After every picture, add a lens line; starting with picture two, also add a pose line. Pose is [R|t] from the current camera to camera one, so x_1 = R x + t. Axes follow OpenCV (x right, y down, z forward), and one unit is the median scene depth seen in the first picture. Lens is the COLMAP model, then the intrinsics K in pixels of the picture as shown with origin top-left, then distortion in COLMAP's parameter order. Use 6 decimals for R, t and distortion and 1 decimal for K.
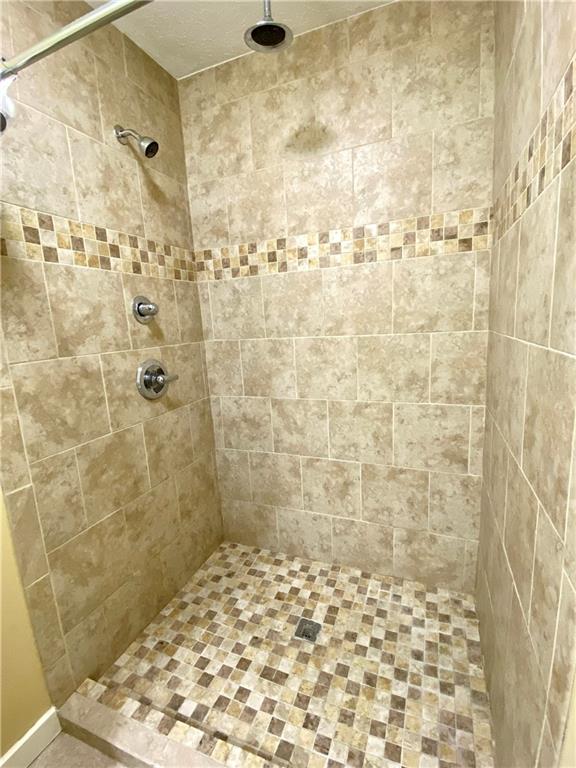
lens RADIAL K [[358.3, 0, 290.4], [0, 358.3, 381.4], [0, 0, 1]] dist [-0.014424, -0.003113]
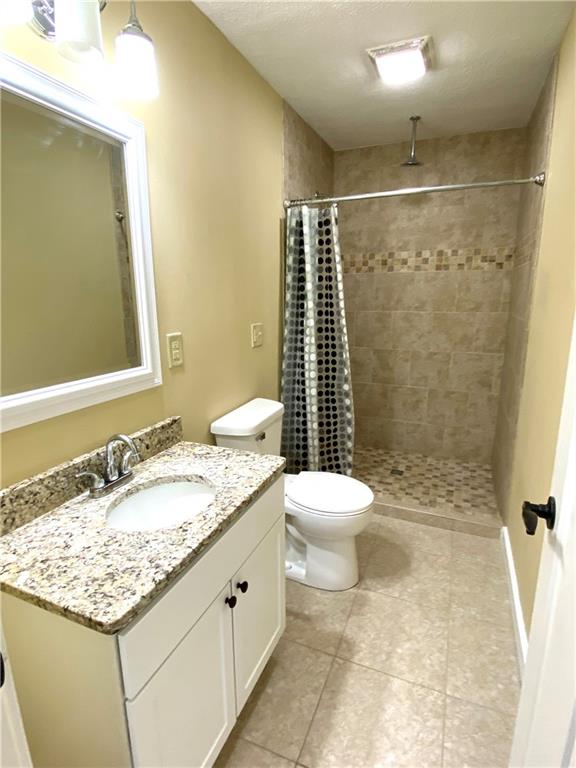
lens RADIAL K [[402.6, 0, 284.4], [0, 402.6, 386.4], [0, 0, 1]] dist [-0.022393, -0.002662]
pose [[0.997846, 0.063205, -0.017584, -0.487051], [-0.062645, 0.997561, 0.030785, 0.221640], [0.019487, -0.029617, 0.999371, -0.987892]]
